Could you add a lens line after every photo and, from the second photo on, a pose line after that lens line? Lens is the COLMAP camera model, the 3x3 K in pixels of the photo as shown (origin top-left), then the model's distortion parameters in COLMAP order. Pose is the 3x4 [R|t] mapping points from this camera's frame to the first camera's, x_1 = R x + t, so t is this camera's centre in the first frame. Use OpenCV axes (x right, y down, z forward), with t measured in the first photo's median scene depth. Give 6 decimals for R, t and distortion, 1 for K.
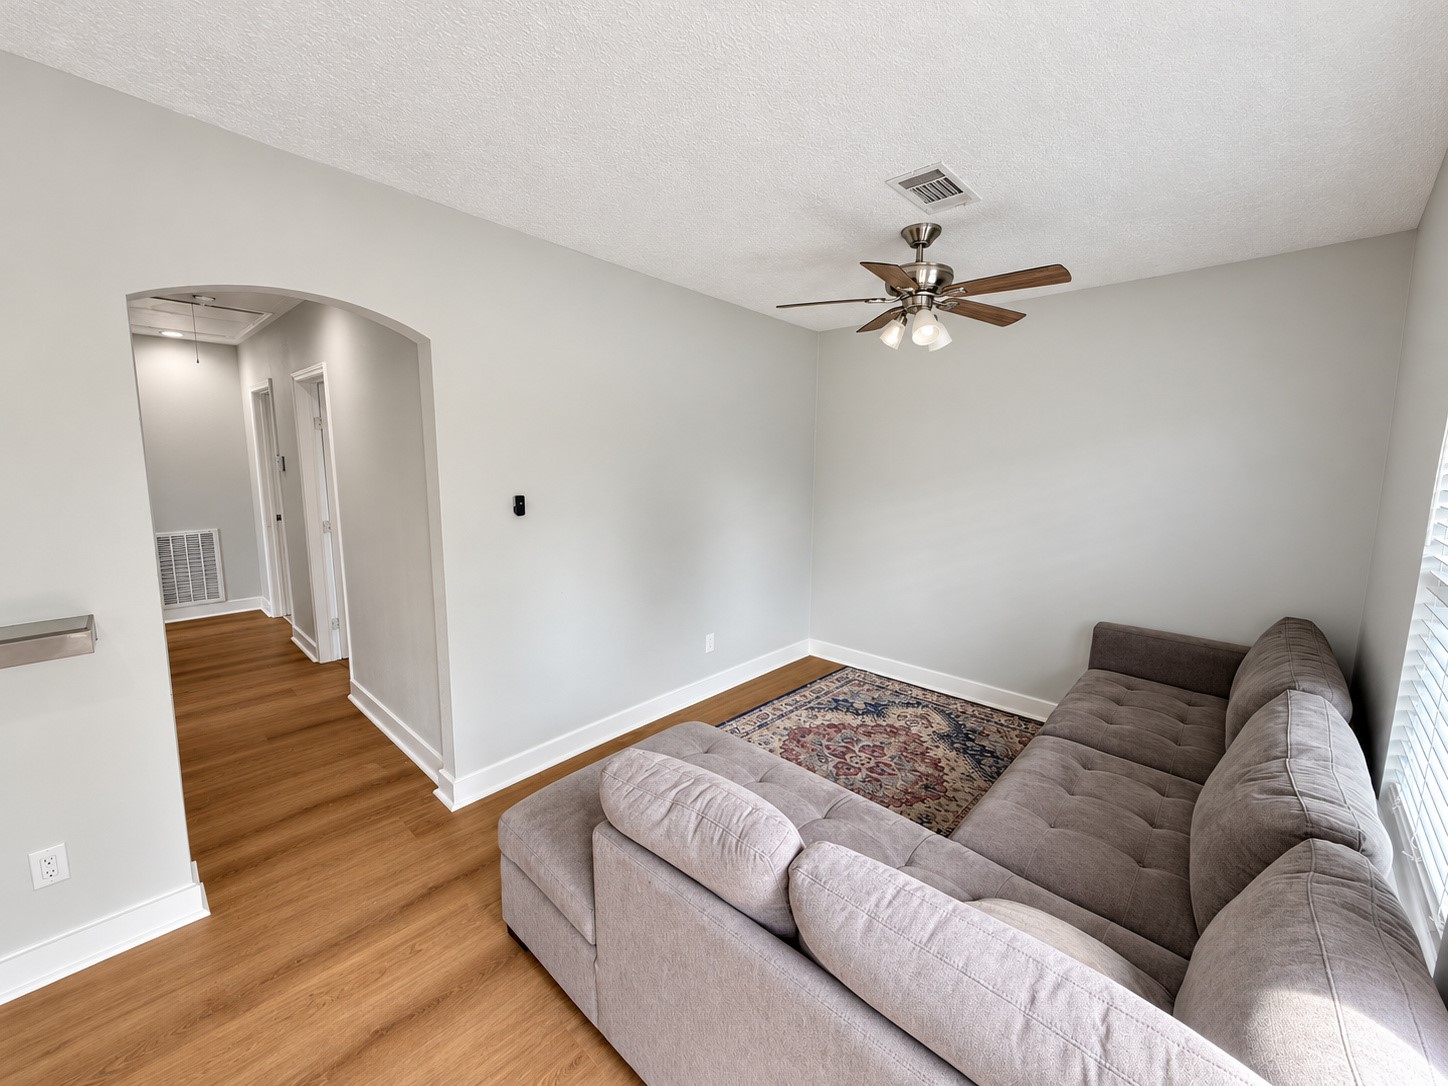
lens RADIAL K [[581.7, 0, 718.8], [0, 581.7, 543.8], [0, 0, 1]] dist [-0.002301, 0.000350]
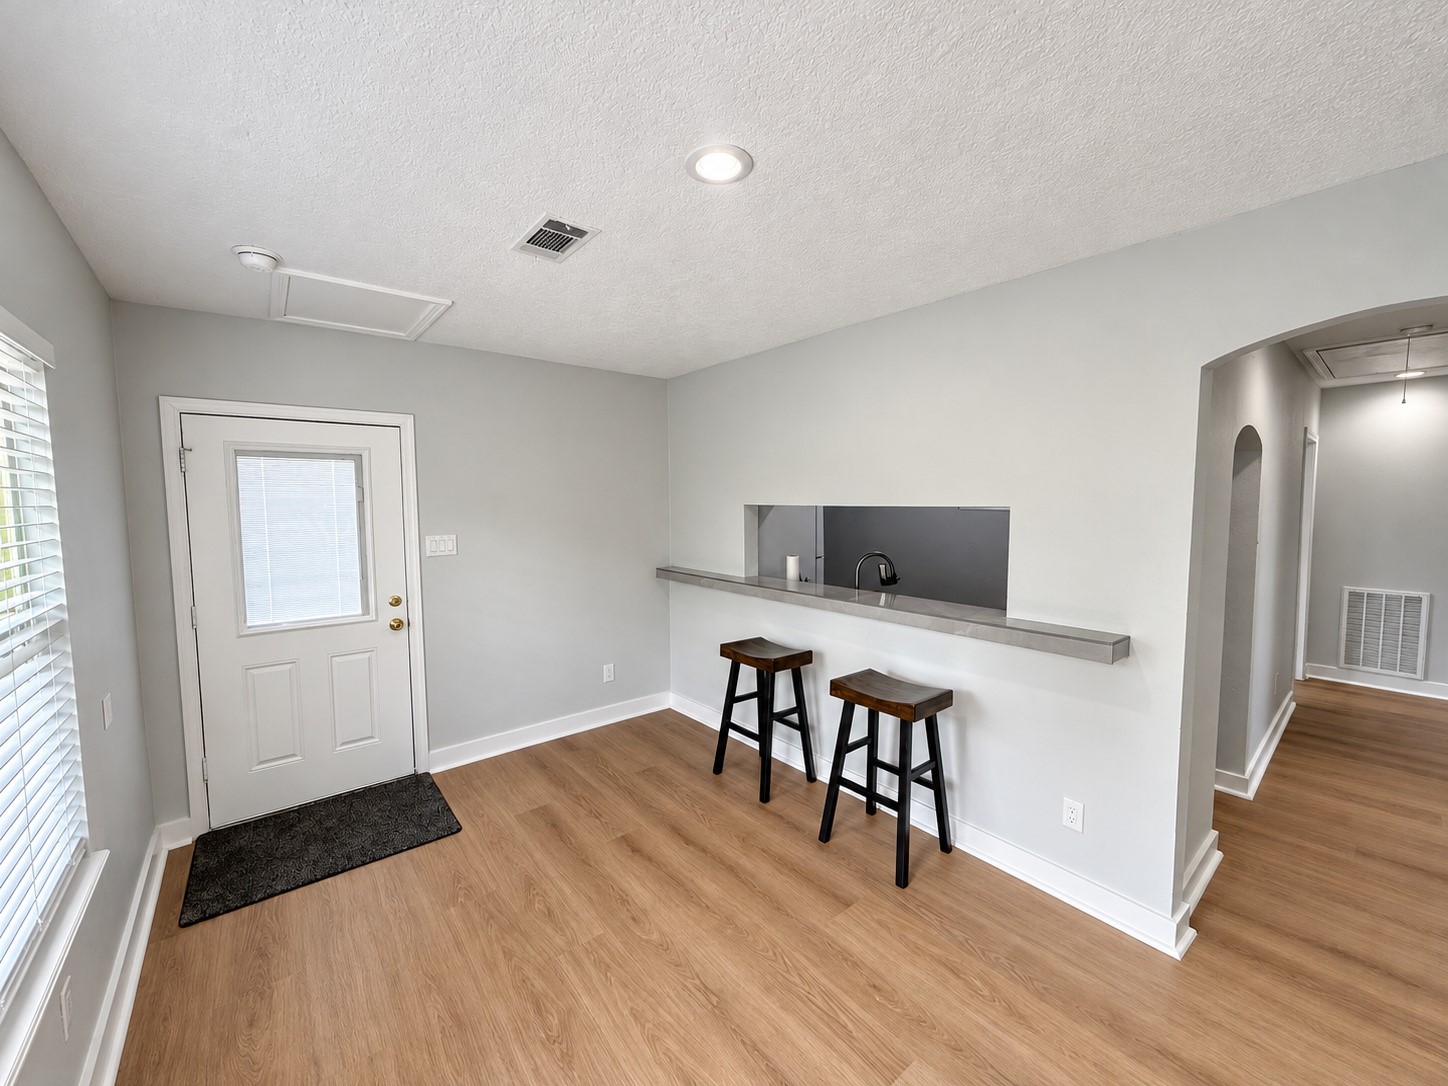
lens RADIAL K [[581.7, 0, 723.4], [0, 581.7, 540.2], [0, 0, 1]] dist [-0.002301, 0.000350]
pose [[-0.133708, 0.059501, -0.989233, 0.165243], [-0.149083, 0.985629, 0.079435, -0.032505], [0.979743, 0.158099, -0.122916, 0.226452]]
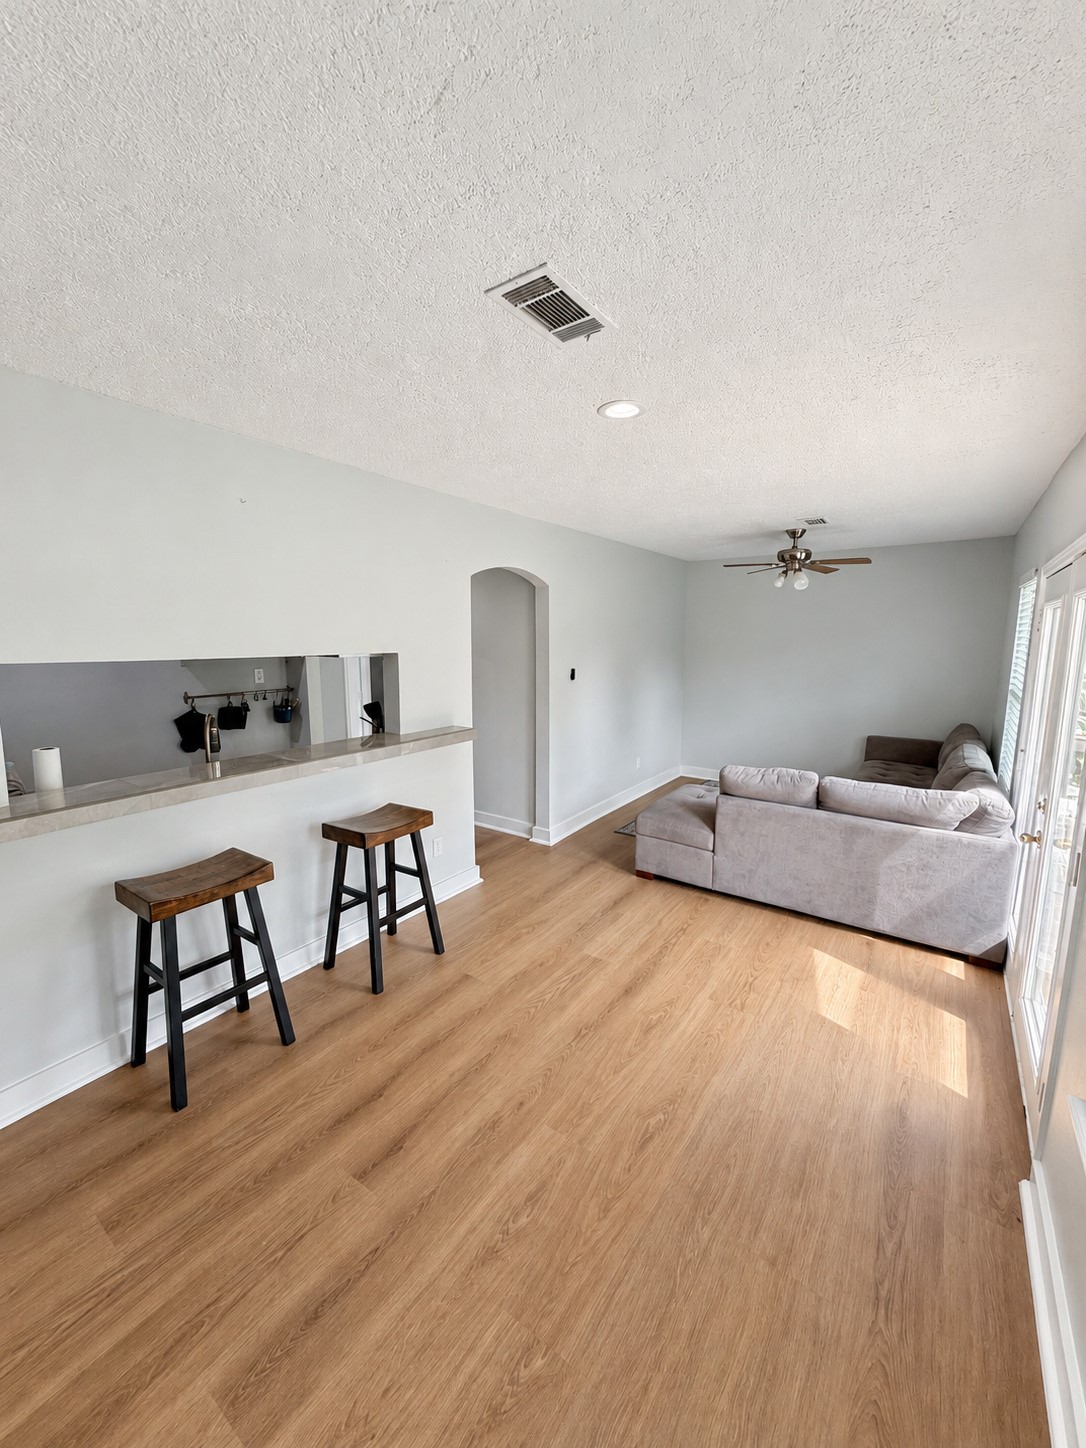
lens RADIAL K [[581.7, 0, 539.9], [0, 581.7, 718.4], [0, 0, 1]] dist [-0.002301, 0.000350]
pose [[0.989880, -0.028159, 0.139082, -0.811382], [0.029771, 0.999511, -0.009524, 0.095788], [-0.138746, 0.013568, 0.990235, -0.843781]]
